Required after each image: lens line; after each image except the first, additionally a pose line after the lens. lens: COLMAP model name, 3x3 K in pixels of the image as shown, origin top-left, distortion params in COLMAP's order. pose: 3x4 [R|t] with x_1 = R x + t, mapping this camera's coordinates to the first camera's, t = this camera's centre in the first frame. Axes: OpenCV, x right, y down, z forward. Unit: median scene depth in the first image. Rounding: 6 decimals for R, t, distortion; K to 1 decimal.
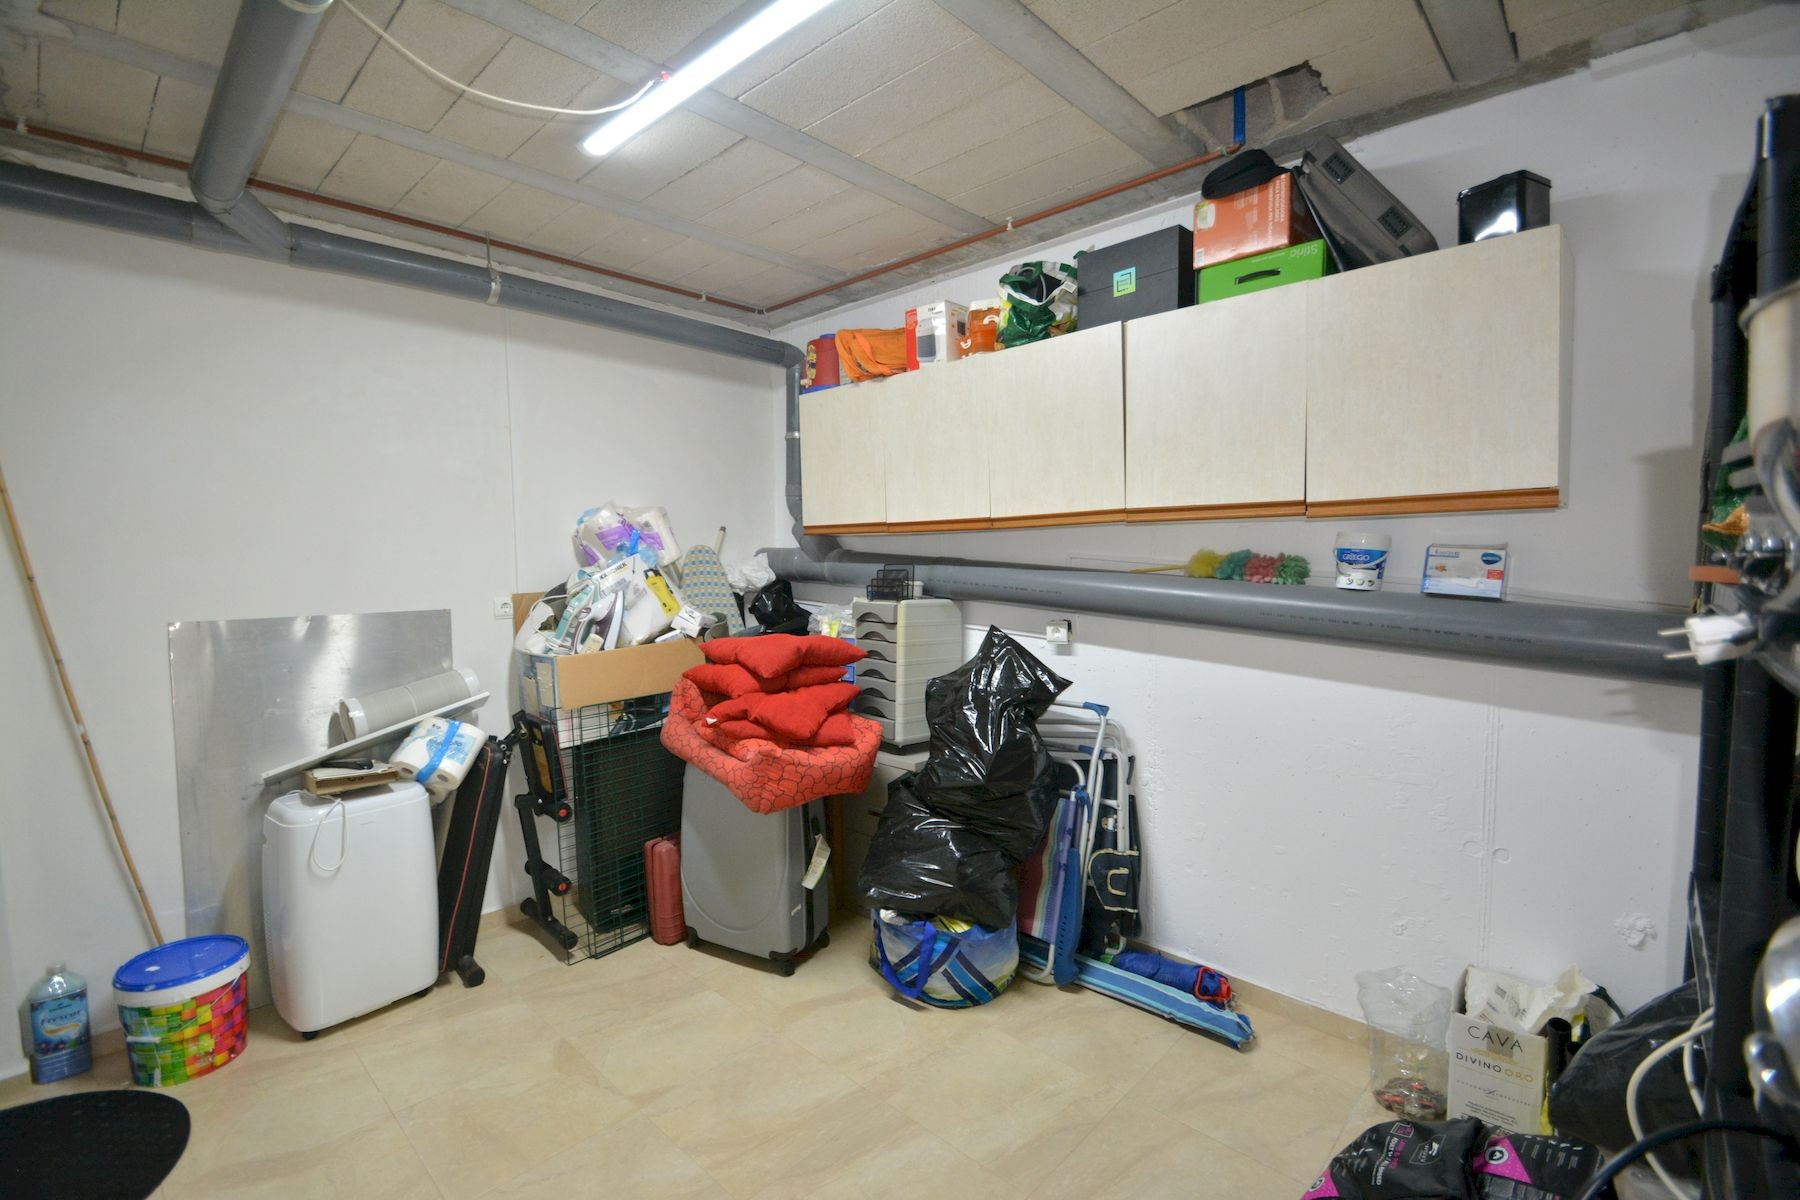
lens RADIAL K [[792.9, 0, 895.0], [0, 792.9, 594.9], [0, 0, 1]] dist [0.013129, -0.014976]
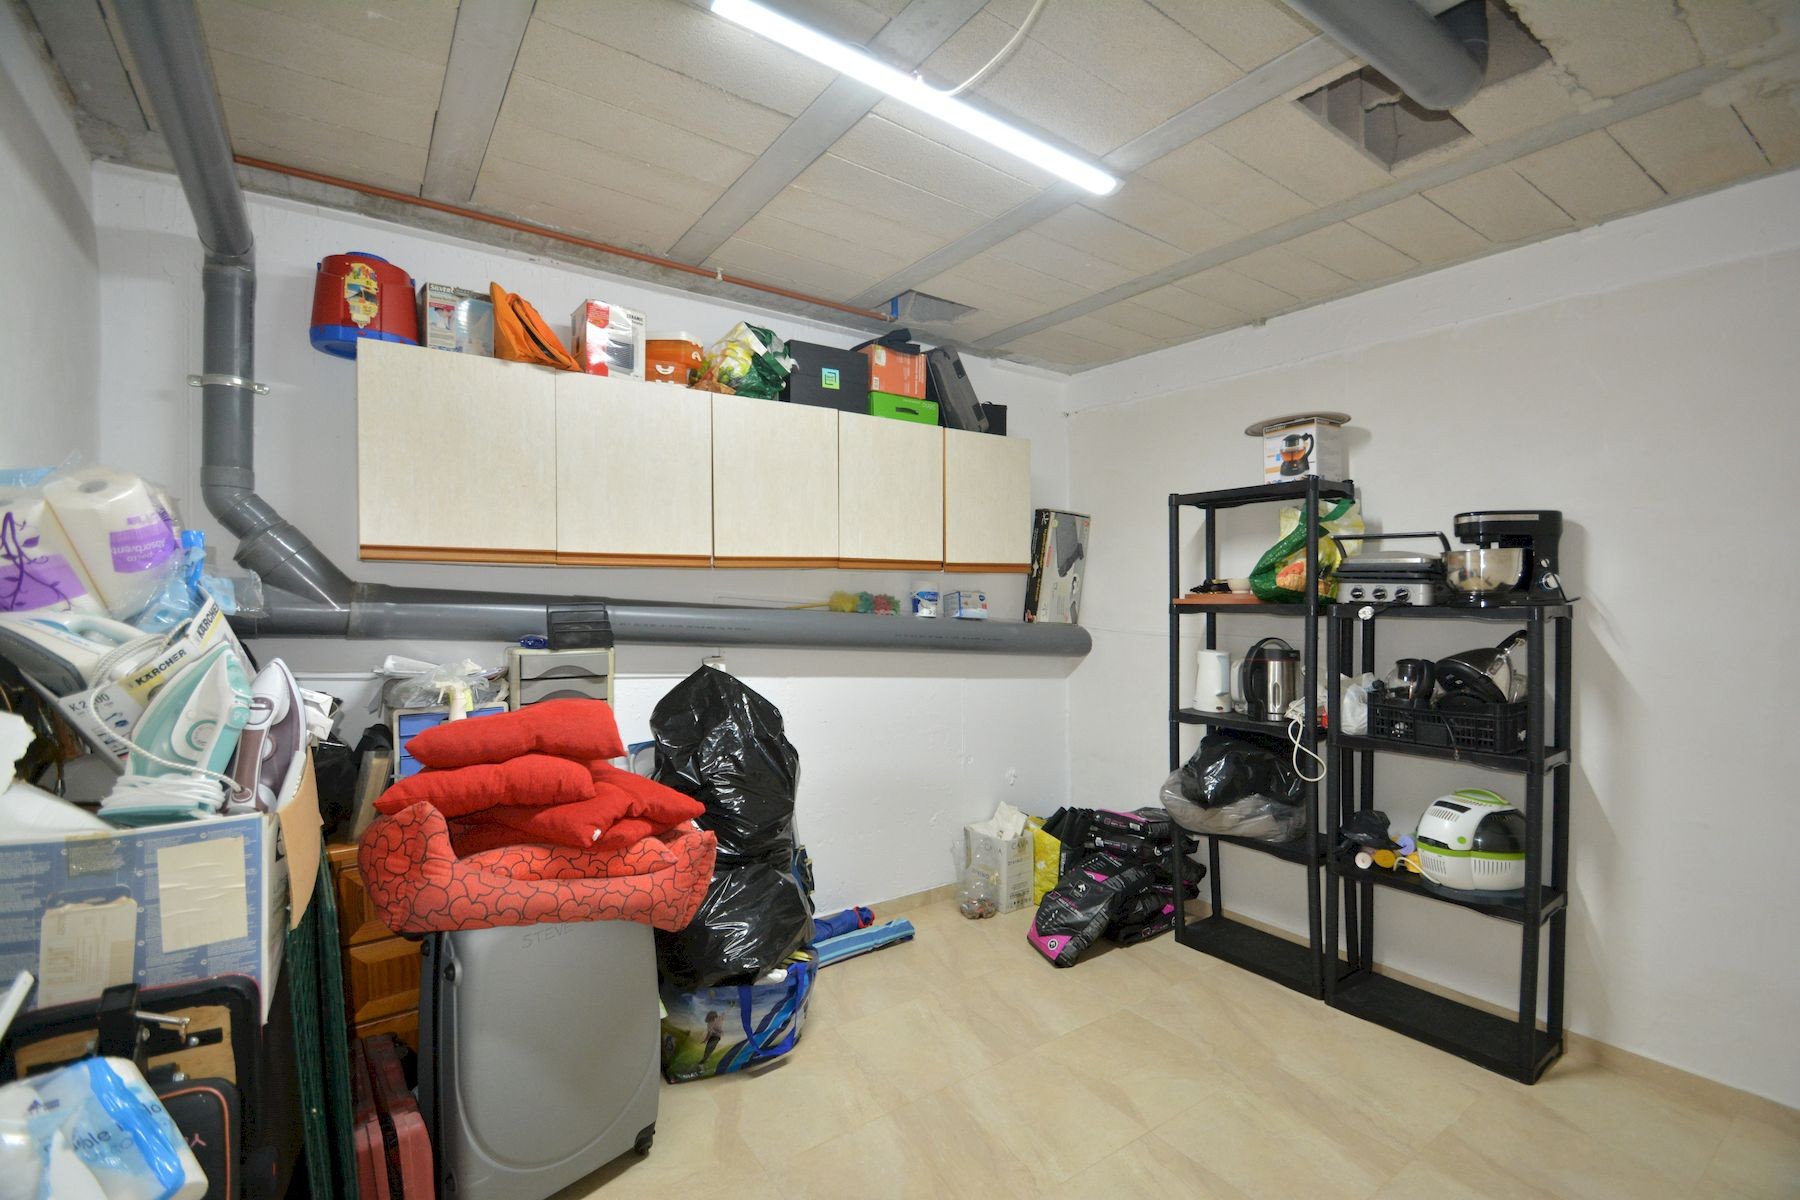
lens RADIAL K [[792.9, 0, 890.6], [0, 792.9, 599.3], [0, 0, 1]] dist [0.013129, -0.014976]
pose [[0.197568, 0.007350, 0.980262, -0.878843], [0.052585, 0.998453, -0.018085, -0.014648], [-0.978878, 0.055120, 0.196875, 0.643423]]
